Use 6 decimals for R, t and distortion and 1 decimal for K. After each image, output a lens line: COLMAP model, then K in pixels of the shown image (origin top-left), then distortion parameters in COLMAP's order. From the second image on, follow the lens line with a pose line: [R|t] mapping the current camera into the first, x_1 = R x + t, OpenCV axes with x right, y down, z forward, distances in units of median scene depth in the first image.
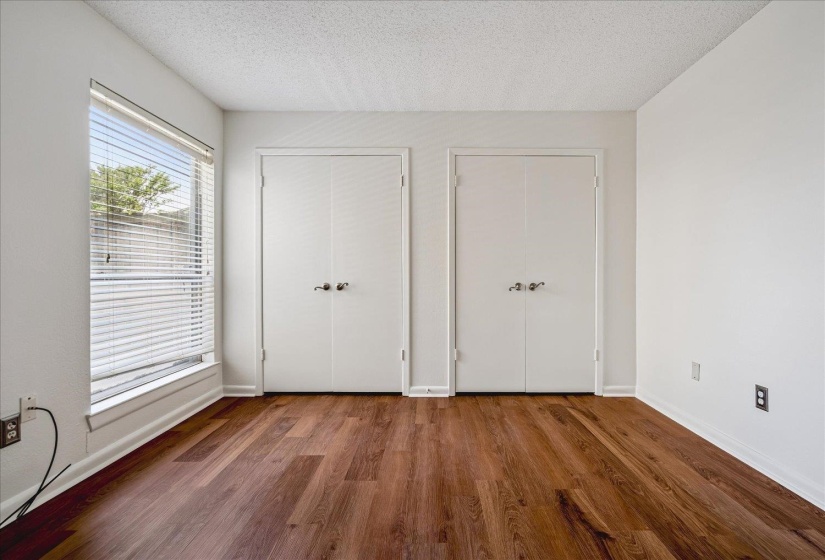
lens RADIAL K [[395.6, 0, 414.6], [0, 395.6, 273.1], [0, 0, 1]] dist [-0.001088, -0.000320]
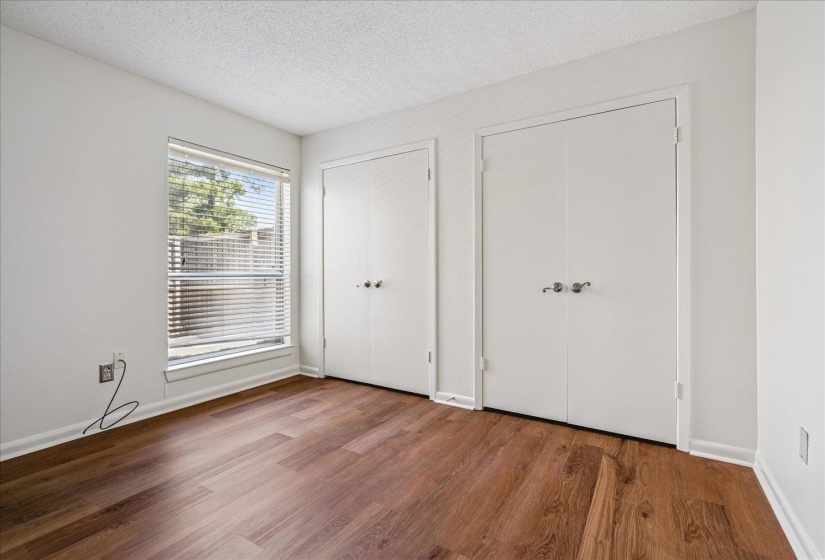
lens RADIAL K [[382.4, 0, 393.2], [0, 382.4, 271.4], [0, 0, 1]] dist [0.002144, 0.000749]
pose [[0.839509, -0.003829, -0.543332, 0.401916], [0.004606, 0.999989, 0.000070, 0.000397], [0.543326, -0.002561, 0.839518, 0.180134]]
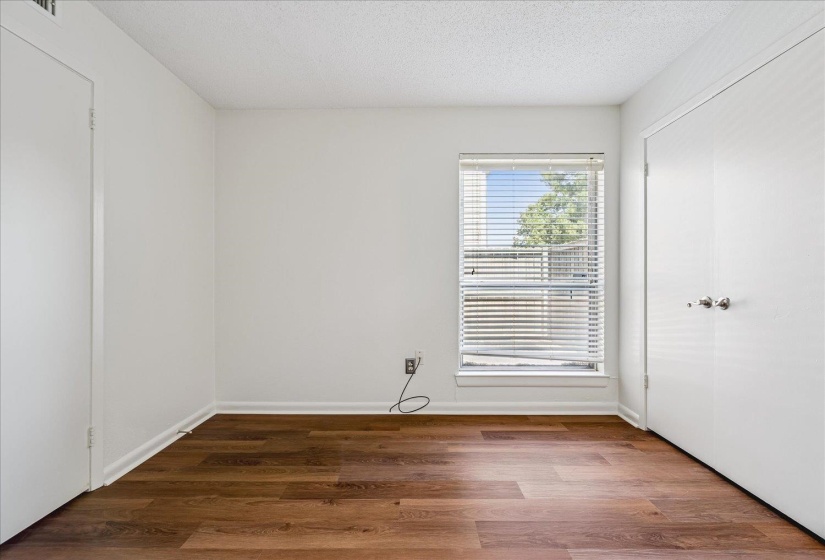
lens RADIAL K [[368.8, 0, 412.5], [0, 368.8, 280.0], [0, 0, 1]] dist [0.002114, 0.000606]
pose [[0.015683, -0.006154, -0.999858, 0.384951], [0.001891, 0.999979, -0.006125, 0.000483], [0.999875, -0.001795, 0.015694, 0.518200]]
